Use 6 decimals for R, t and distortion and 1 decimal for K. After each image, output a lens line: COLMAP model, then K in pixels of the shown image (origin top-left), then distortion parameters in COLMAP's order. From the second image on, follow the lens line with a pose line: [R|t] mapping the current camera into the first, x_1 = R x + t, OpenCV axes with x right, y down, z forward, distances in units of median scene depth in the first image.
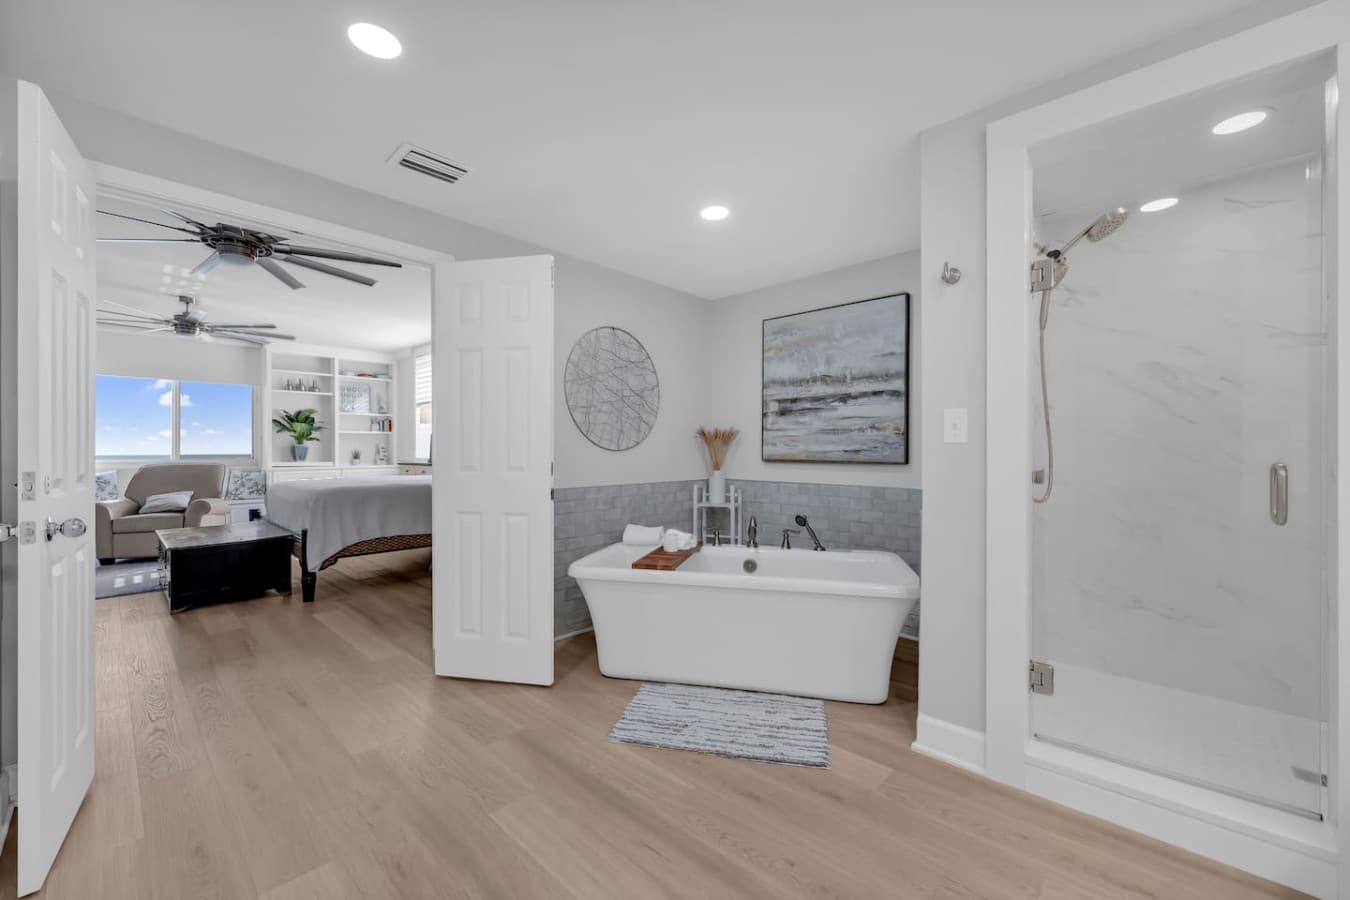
lens RADIAL K [[545.7, 0, 680.7], [0, 545.7, 448.4], [0, 0, 1]] dist [0.003627, 0.000073]
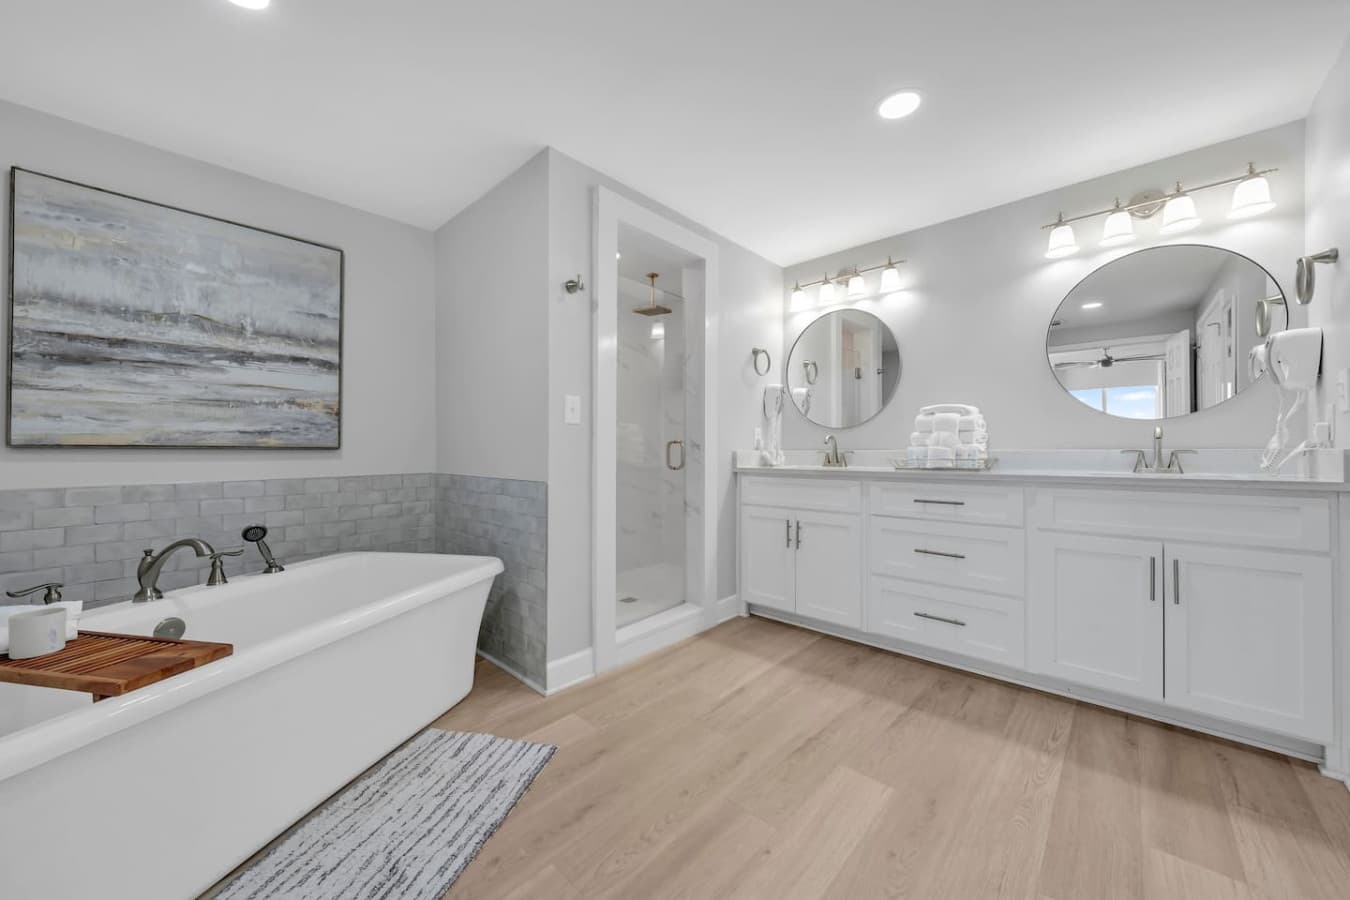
lens RADIAL K [[490.2, 0, 681.1], [0, 490.2, 450.3], [0, 0, 1]] dist [-0.000498, 0.000378]
pose [[-0.007073, -0.002567, 0.999972, -0.303295], [-0.001470, 0.999996, 0.002556, 0.023241], [-0.999974, -0.001452, -0.007077, 0.389110]]
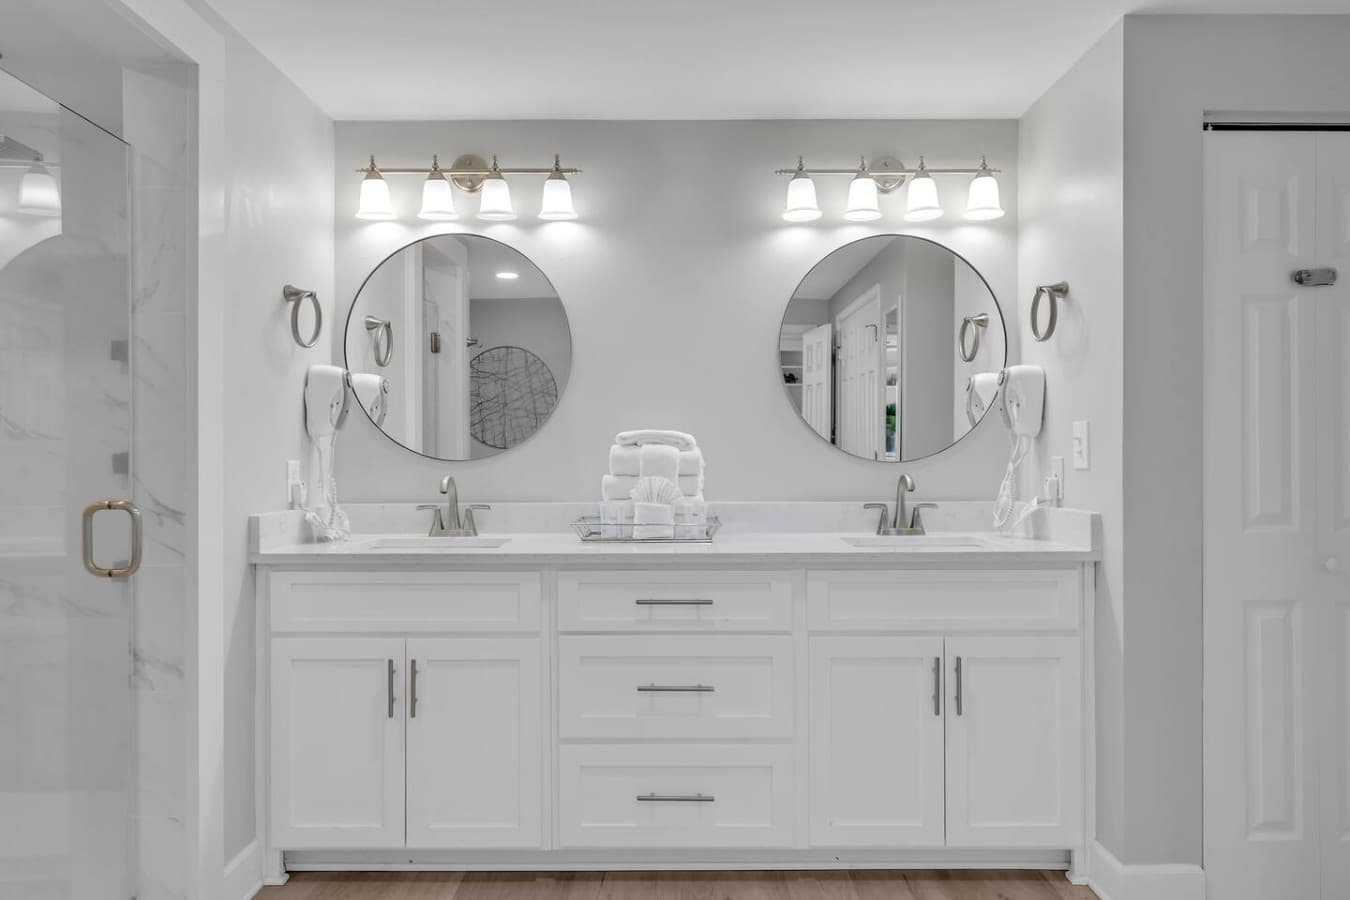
lens RADIAL K [[885.6, 0, 675.4], [0, 885.6, 456.5], [0, 0, 1]] dist [0.002454, -0.000028]
pose [[-0.676448, -0.007772, 0.736449, -0.196841], [-0.003398, 0.999967, 0.007433, -0.016290], [-0.736483, 0.002525, -0.676452, 0.488016]]
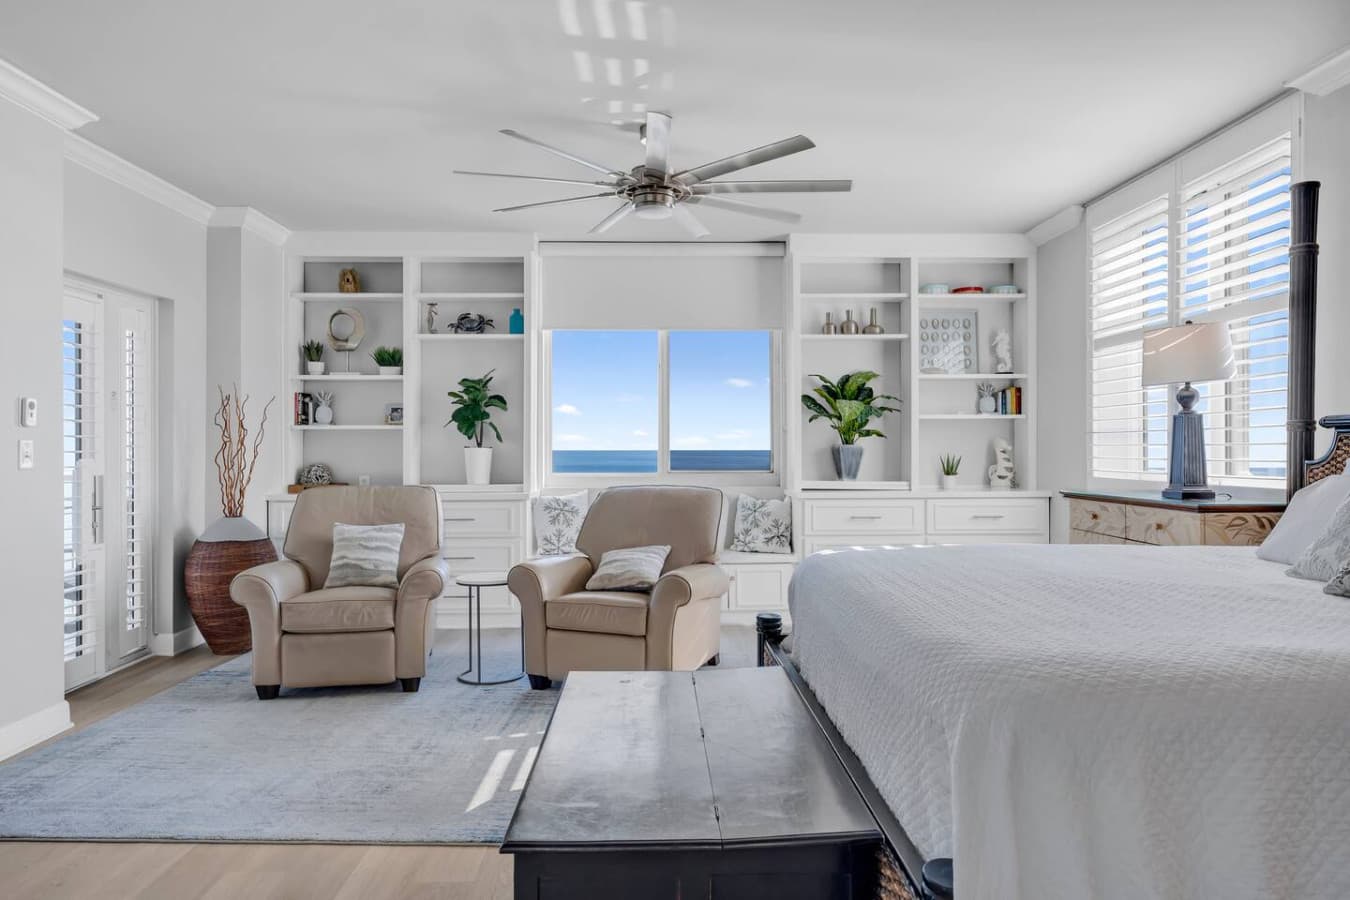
lens RADIAL K [[856.0, 0, 674.2], [0, 856.0, 448.9], [0, 0, 1]] dist [-0.002214, -0.003710]
pose [[0.706559, 0.002747, -0.707649, -0.508356], [0.002513, 0.999976, 0.006390, -0.016373], [0.707650, -0.006293, 0.706535, 0.671912]]
